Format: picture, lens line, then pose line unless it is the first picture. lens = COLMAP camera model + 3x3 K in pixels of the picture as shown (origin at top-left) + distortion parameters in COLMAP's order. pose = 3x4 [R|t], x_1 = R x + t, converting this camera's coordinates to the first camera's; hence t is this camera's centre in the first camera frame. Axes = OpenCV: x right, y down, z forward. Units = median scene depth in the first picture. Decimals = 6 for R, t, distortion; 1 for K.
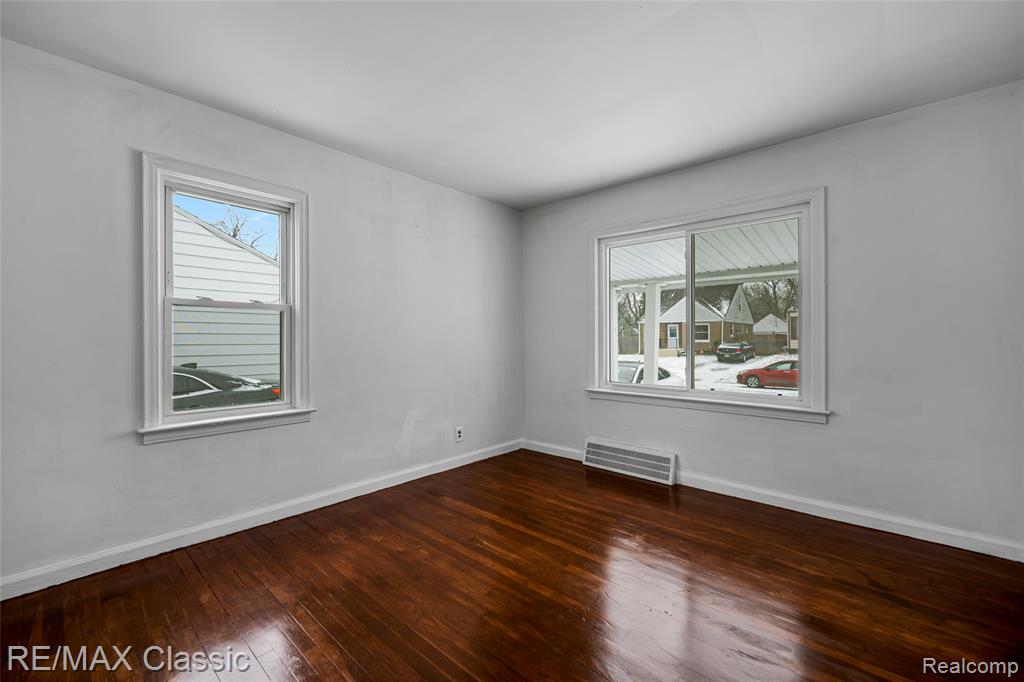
lens RADIAL K [[422.4, 0, 509.2], [0, 422.4, 336.8], [0, 0, 1]] dist [-0.002748, -0.000122]
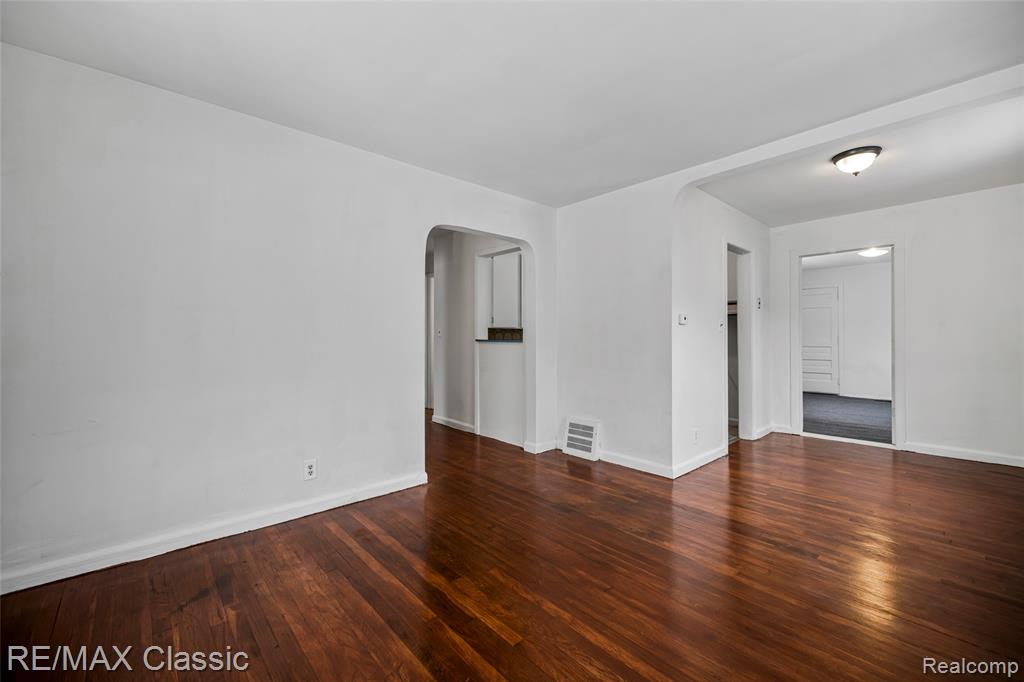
lens RADIAL K [[422.4, 0, 509.2], [0, 422.4, 336.8], [0, 0, 1]] dist [-0.002748, -0.000122]
pose [[-0.995527, 0.002089, 0.094452, 0.059916], [0.002146, 0.999998, 0.000498, 0.003268], [-0.094451, 0.000698, -0.995529, 1.312136]]
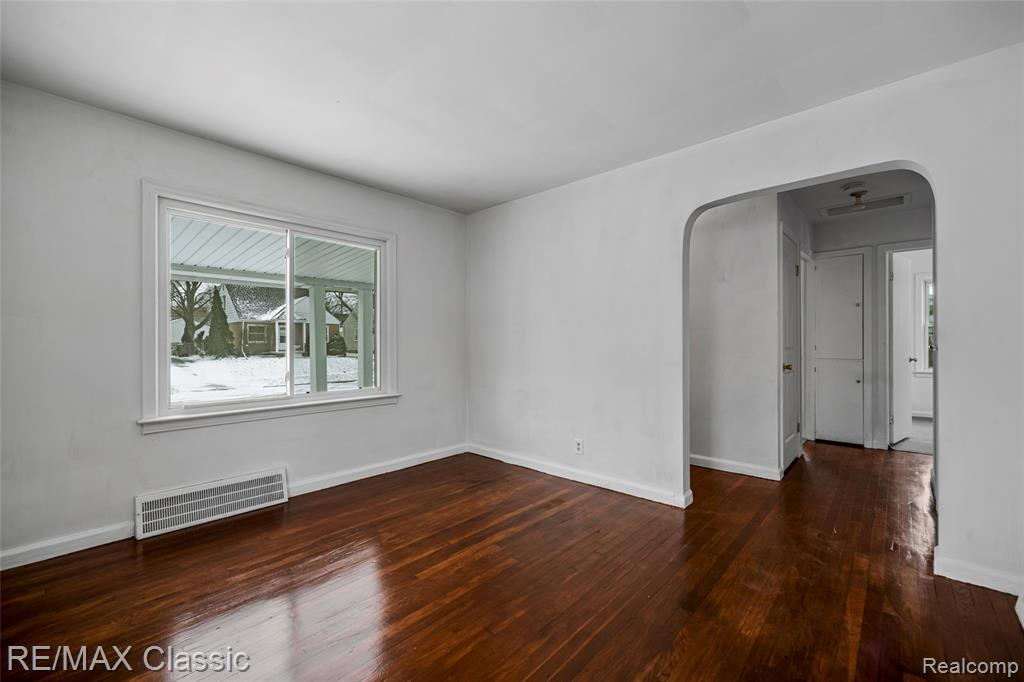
lens RADIAL K [[422.4, 0, 509.2], [0, 422.4, 336.8], [0, 0, 1]] dist [-0.002748, -0.000122]
pose [[0.001465, 0.014777, 0.999890, -0.629646], [-0.000223, 0.999891, -0.014777, 0.006300], [-0.999999, -0.000202, 0.001468, 0.594932]]
